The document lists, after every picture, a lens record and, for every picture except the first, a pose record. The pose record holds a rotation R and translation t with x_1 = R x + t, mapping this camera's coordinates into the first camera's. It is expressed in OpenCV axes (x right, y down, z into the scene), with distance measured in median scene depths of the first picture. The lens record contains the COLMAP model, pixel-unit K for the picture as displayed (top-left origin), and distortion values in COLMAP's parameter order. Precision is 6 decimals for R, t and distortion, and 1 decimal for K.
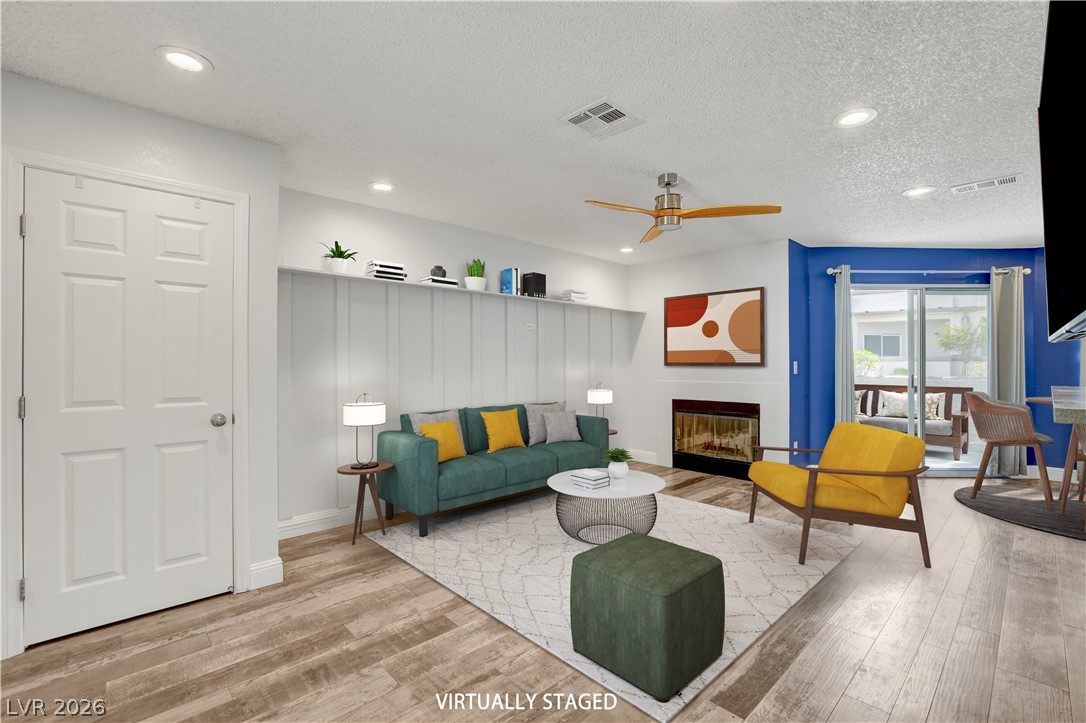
lens RADIAL K [[480.6, 0, 543.0], [0, 480.6, 361.5], [0, 0, 1]] dist [-0.019006, 0.000371]
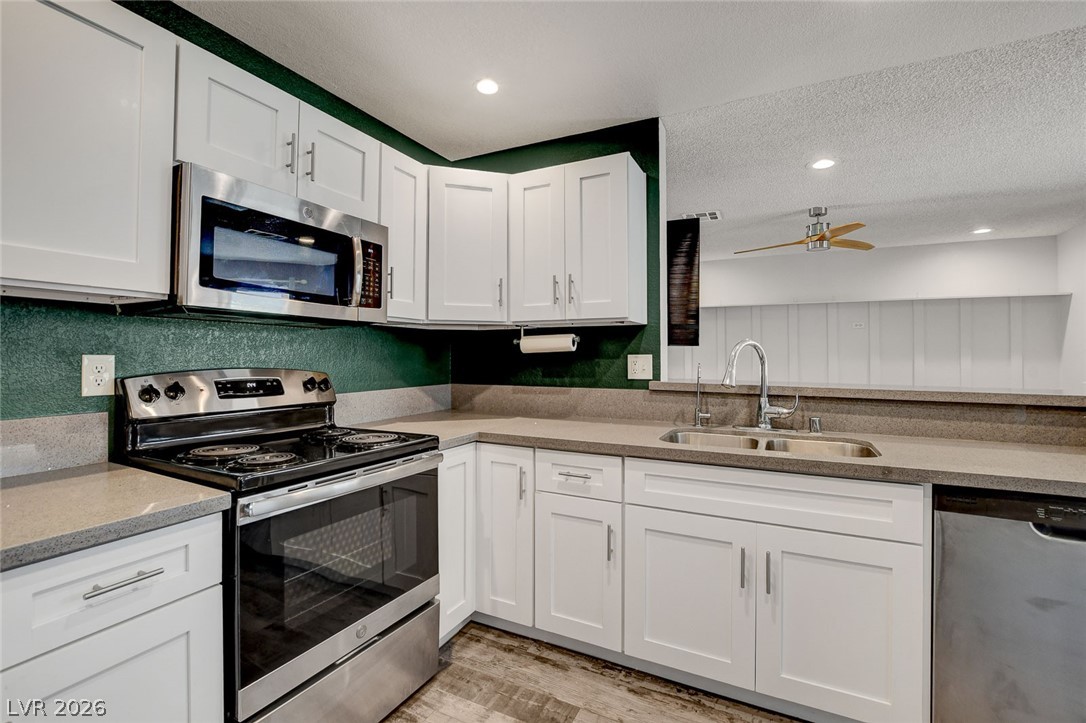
lens RADIAL K [[487.7, 0, 548.3], [0, 487.7, 364.5], [0, 0, 1]] dist [-0.027255, 0.000359]
pose [[0.350693, 0.000168, -0.936491, 0.815319], [-0.000300, 1.000000, 0.000067, 0.015500], [0.936491, 0.000257, 0.350693, -0.071736]]
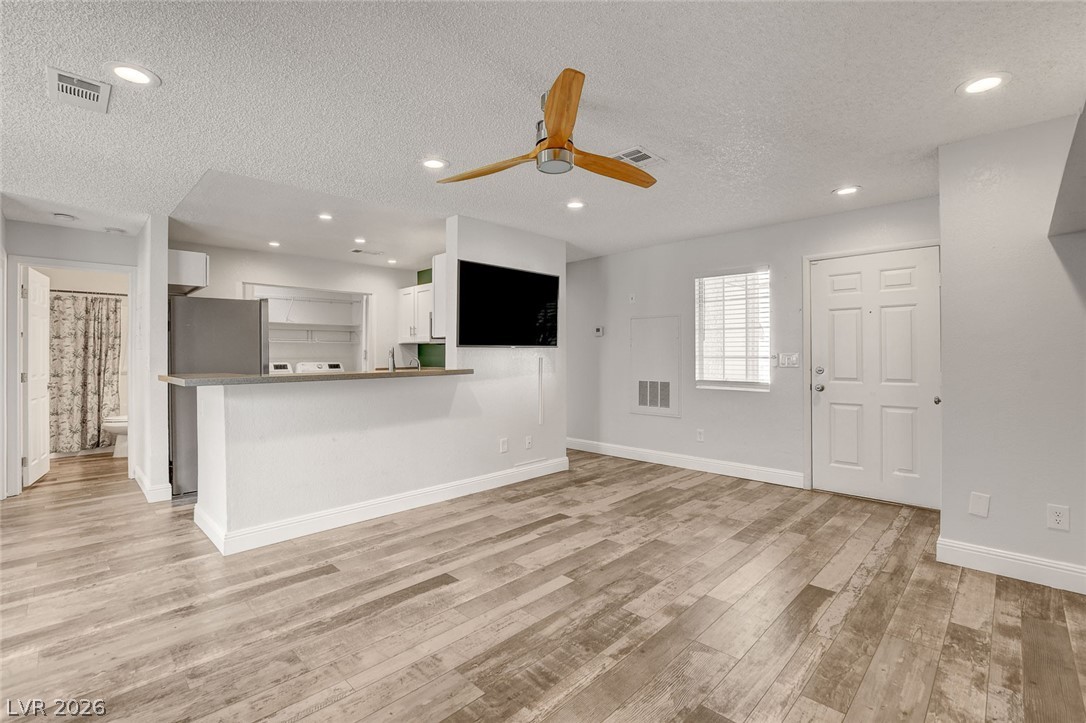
lens RADIAL K [[486.3, 0, 541.4], [0, 486.3, 353.0], [0, 0, 1]] dist [-0.020898, 0.000482]
pose [[-0.999248, 0.000422, -0.038784, 0.216185], [0.000408, 1.000000, 0.000365, 0.000151], [0.038784, 0.000349, -0.999248, 1.187275]]
